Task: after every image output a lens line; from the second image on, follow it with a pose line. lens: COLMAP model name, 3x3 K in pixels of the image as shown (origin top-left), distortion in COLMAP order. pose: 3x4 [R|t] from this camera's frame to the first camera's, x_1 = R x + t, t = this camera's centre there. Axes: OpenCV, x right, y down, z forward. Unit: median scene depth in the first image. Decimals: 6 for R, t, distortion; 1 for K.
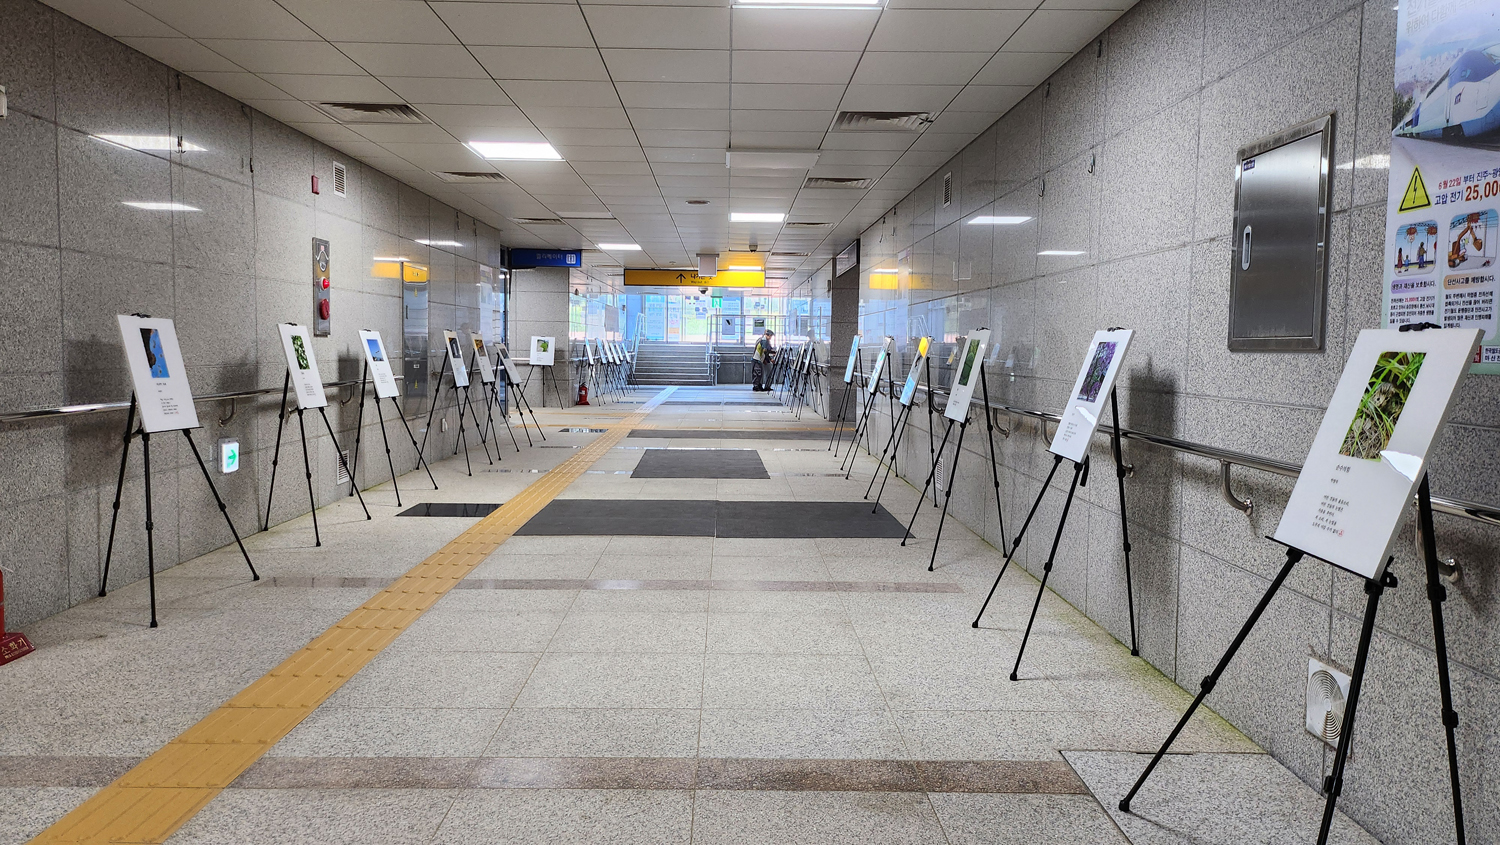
lens RADIAL K [[1058.1, 0, 750.0], [0, 1058.1, 422.5], [0, 0, 1]] dist [0.000950, 0.000253]
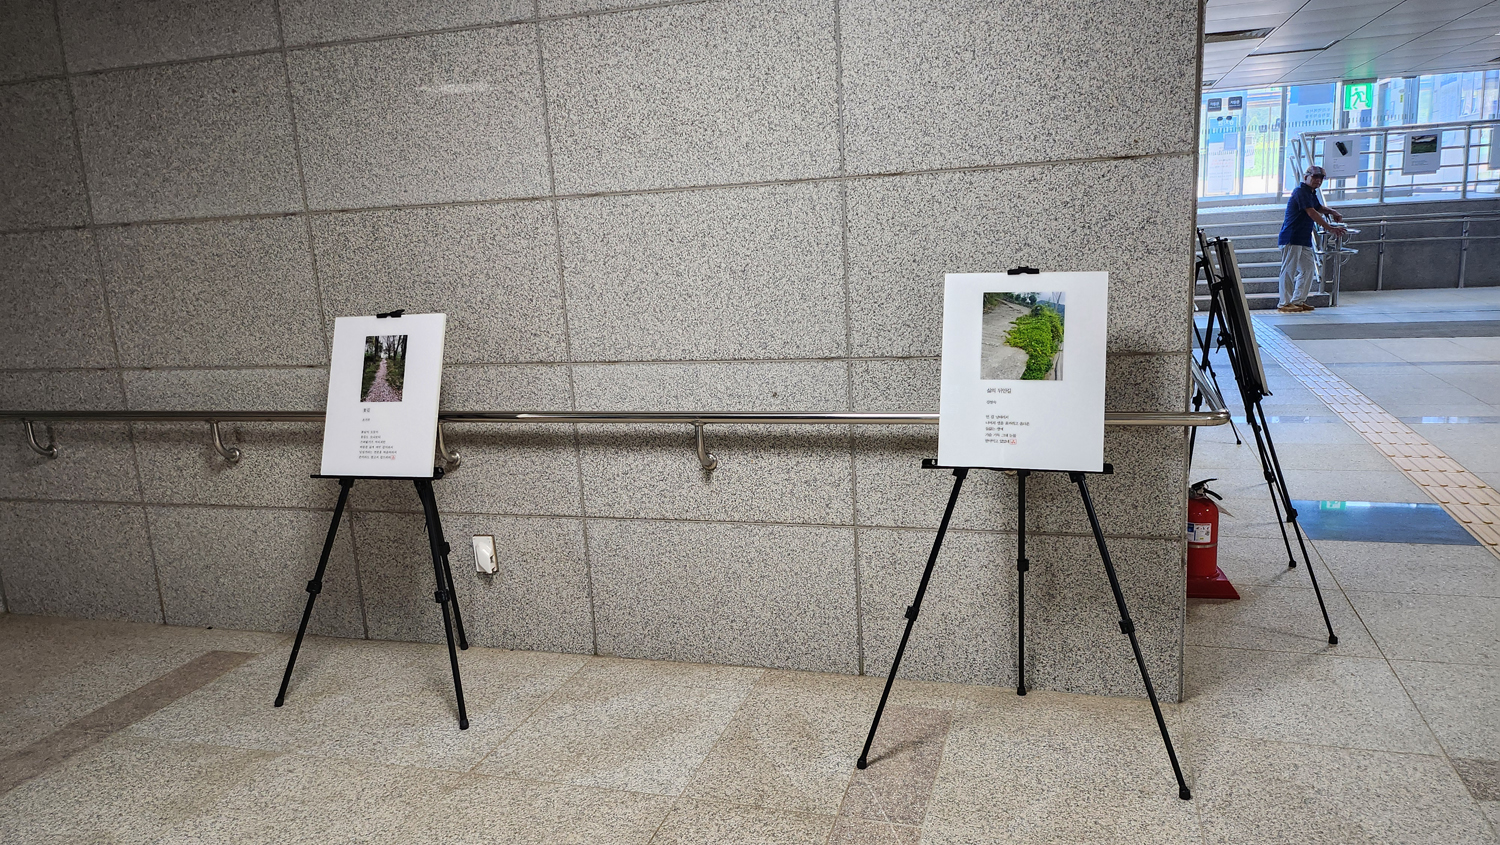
lens RADIAL K [[1058.1, 0, 750.0], [0, 1058.1, 422.5], [0, 0, 1]] dist [0.000950, 0.000253]
pose [[0.943931, -0.004463, -0.330111, -0.181622], [0.046480, 0.991746, 0.119499, -0.078745], [0.326853, -0.128142, 0.936347, 0.842743]]
